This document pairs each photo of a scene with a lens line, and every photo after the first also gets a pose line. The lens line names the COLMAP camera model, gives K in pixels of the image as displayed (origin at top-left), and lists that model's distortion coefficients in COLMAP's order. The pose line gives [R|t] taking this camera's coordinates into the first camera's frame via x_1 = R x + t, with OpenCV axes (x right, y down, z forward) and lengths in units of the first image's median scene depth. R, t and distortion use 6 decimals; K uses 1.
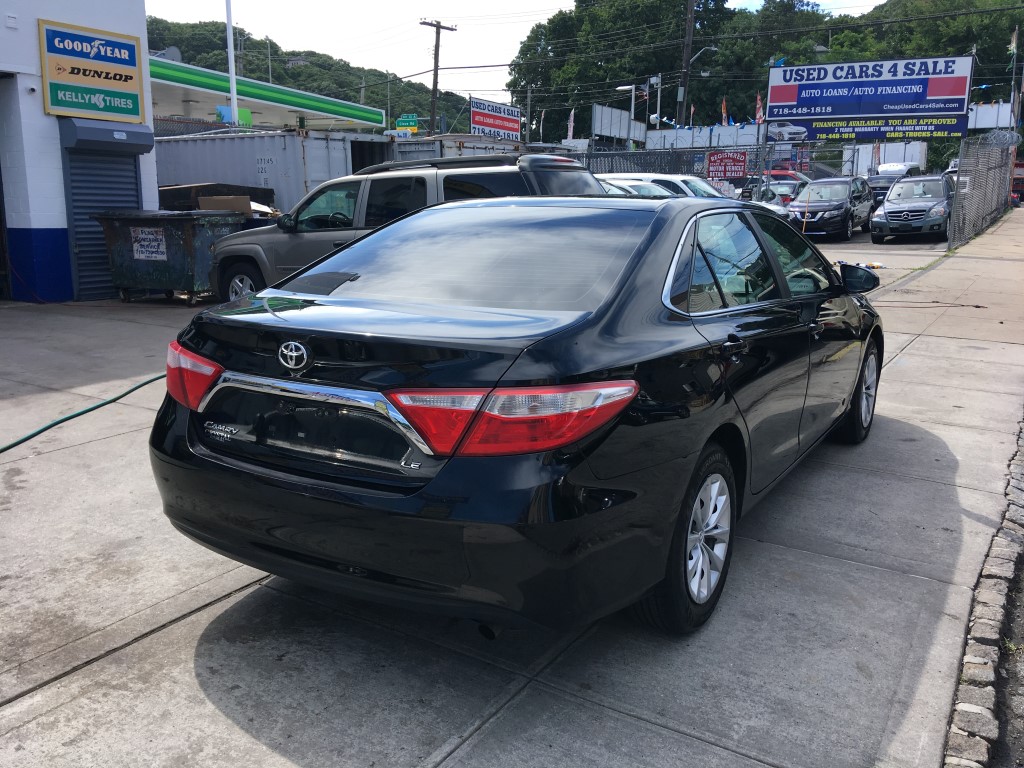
lens RADIAL K [[865.3, 0, 511.8], [0, 865.3, 377.2], [0, 0, 1]] dist [0.109887, -0.164819]
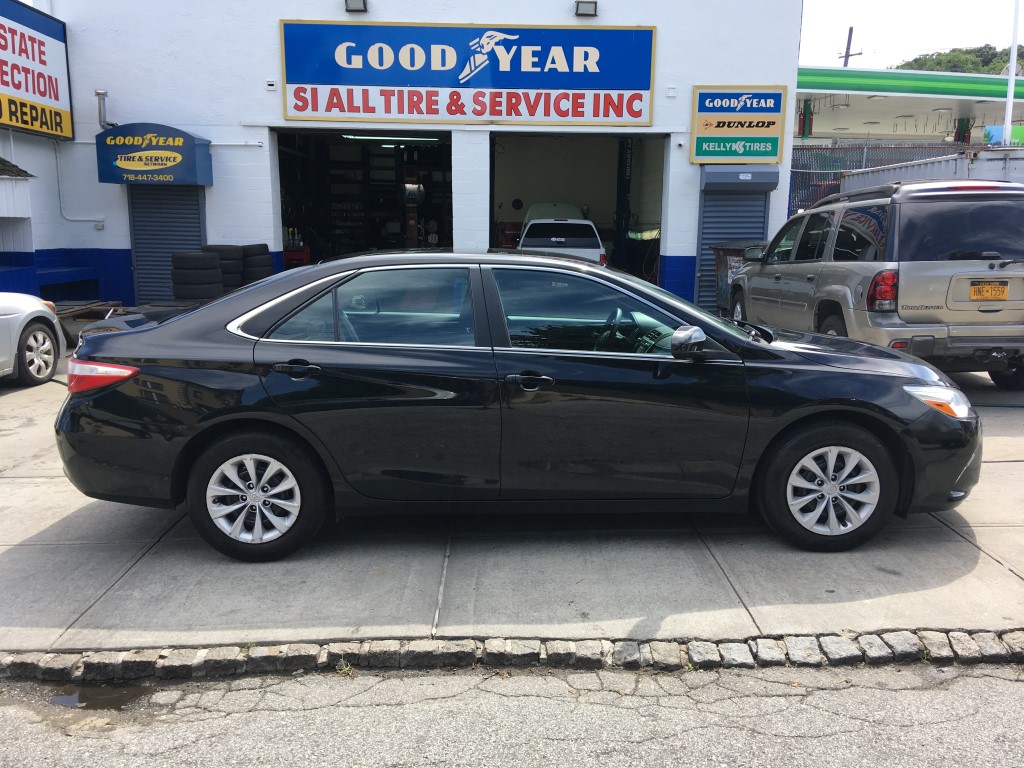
lens RADIAL K [[865.3, 0, 509.4], [0, 865.3, 388.4], [0, 0, 1]] dist [0.109887, -0.164819]
pose [[0.543609, 0.148490, -0.826099, 0.388815], [-0.156332, 0.984916, 0.074164, -0.038834], [0.824651, 0.088829, 0.558623, 0.132997]]
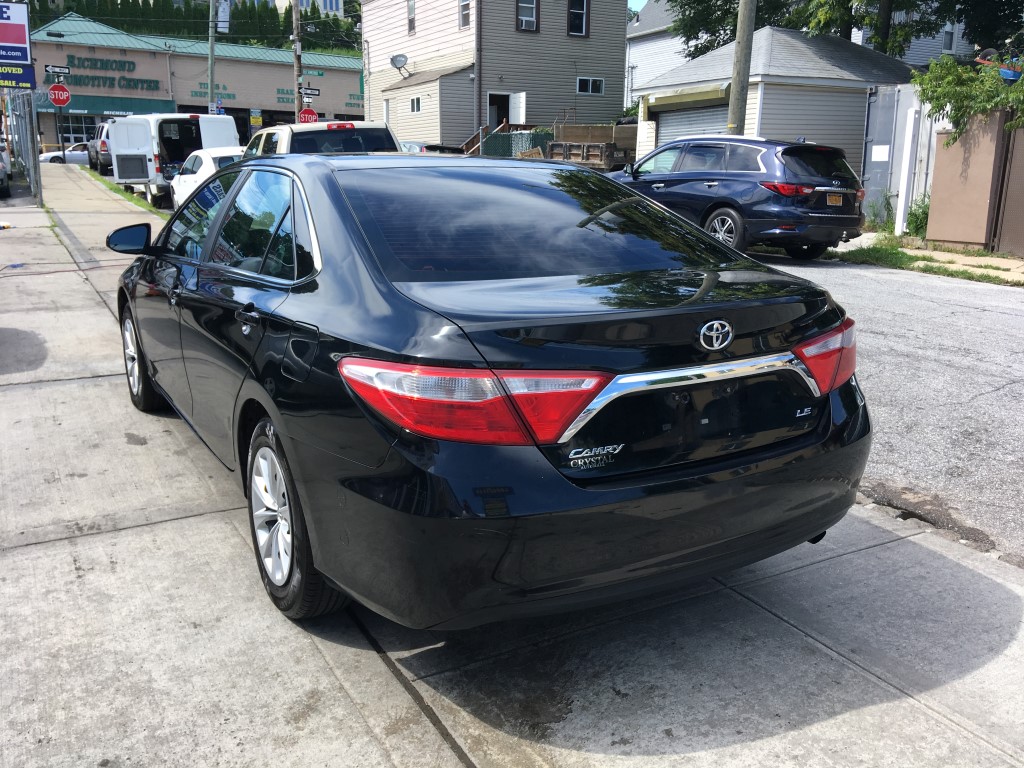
lens RADIAL K [[865.3, 0, 510.2], [0, 865.3, 383.2], [0, 0, 1]] dist [0.109887, -0.164819]
pose [[0.457795, -0.214153, 0.862880, -0.232219], [0.164303, 0.974217, 0.154615, -0.030848], [-0.873744, 0.070992, 0.481178, 0.153028]]
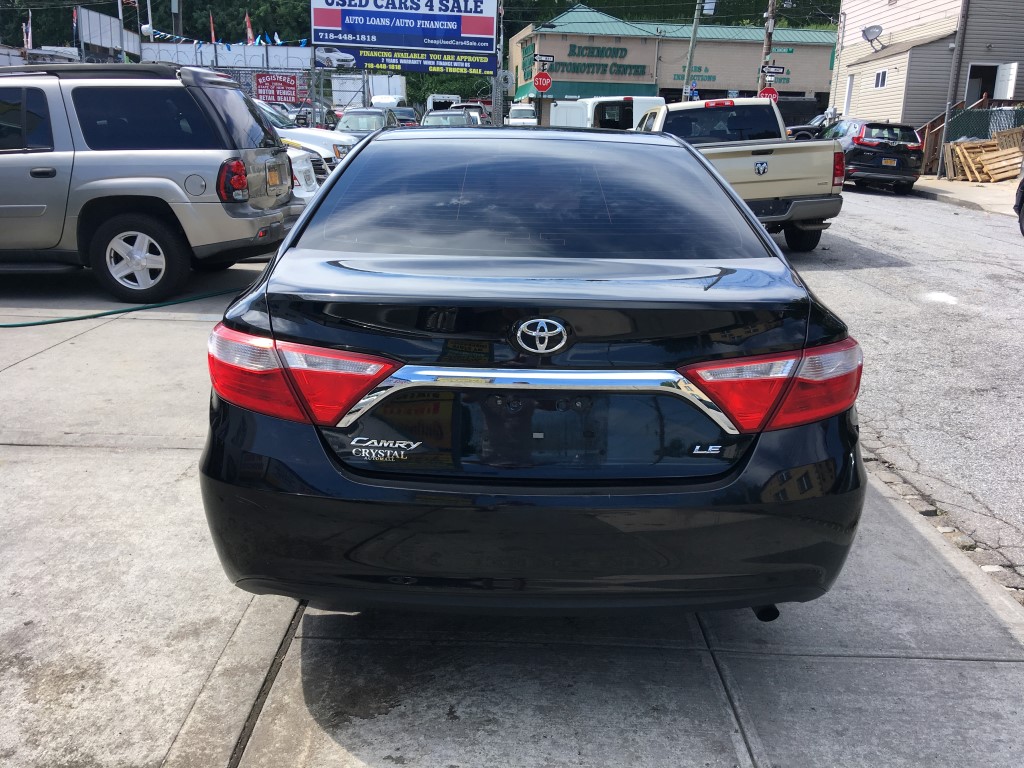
lens RADIAL K [[865.3, 0, 509.8], [0, 865.3, 380.5], [0, 0, 1]] dist [0.109887, -0.164819]
pose [[0.843973, -0.127749, 0.520951, -0.138745], [0.084346, 0.990749, 0.106308, -0.014331], [-0.529713, -0.045781, 0.846940, 0.072902]]
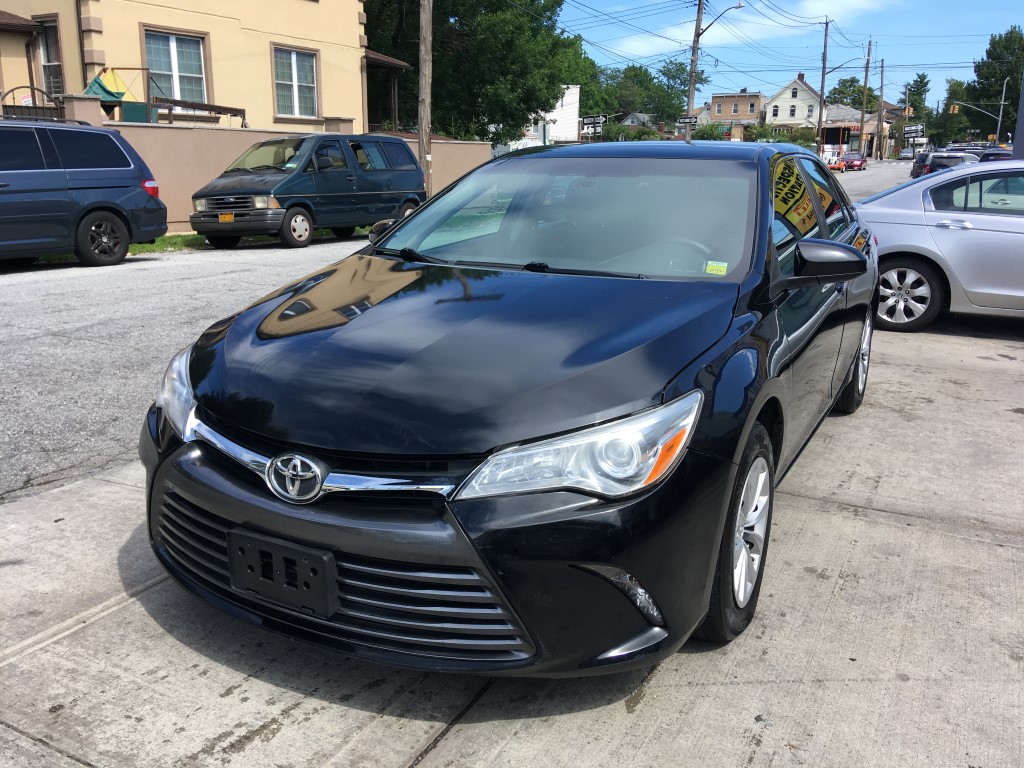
lens RADIAL K [[865.3, 0, 518.3], [0, 865.3, 378.4], [0, 0, 1]] dist [0.109887, -0.164819]
pose [[-0.996203, -0.000638, -0.087062, 0.078910], [-0.037816, 0.903893, 0.426084, -0.124418], [0.078423, 0.427759, -0.900484, 0.653046]]
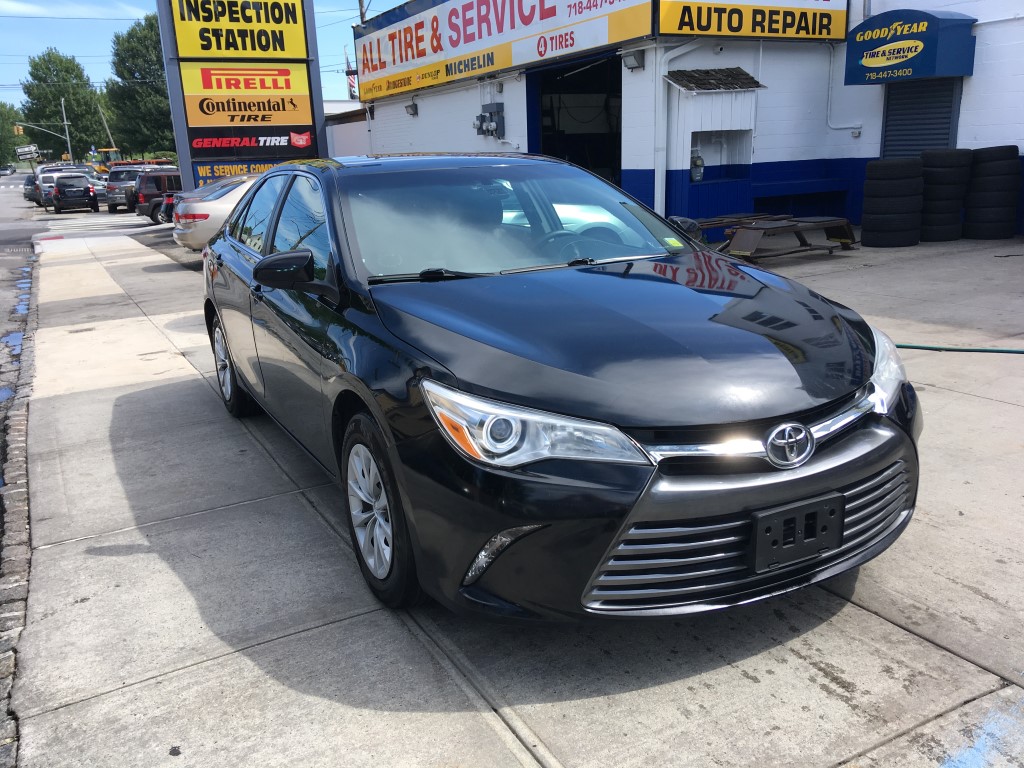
lens RADIAL K [[865.3, 0, 528.8], [0, 865.3, 397.5], [0, 0, 1]] dist [0.109887, -0.164819]
pose [[-0.490702, 0.239852, -0.837665, 0.294637], [-0.126757, 0.931489, 0.340971, -0.095796], [0.862058, 0.273494, -0.426680, 0.528657]]
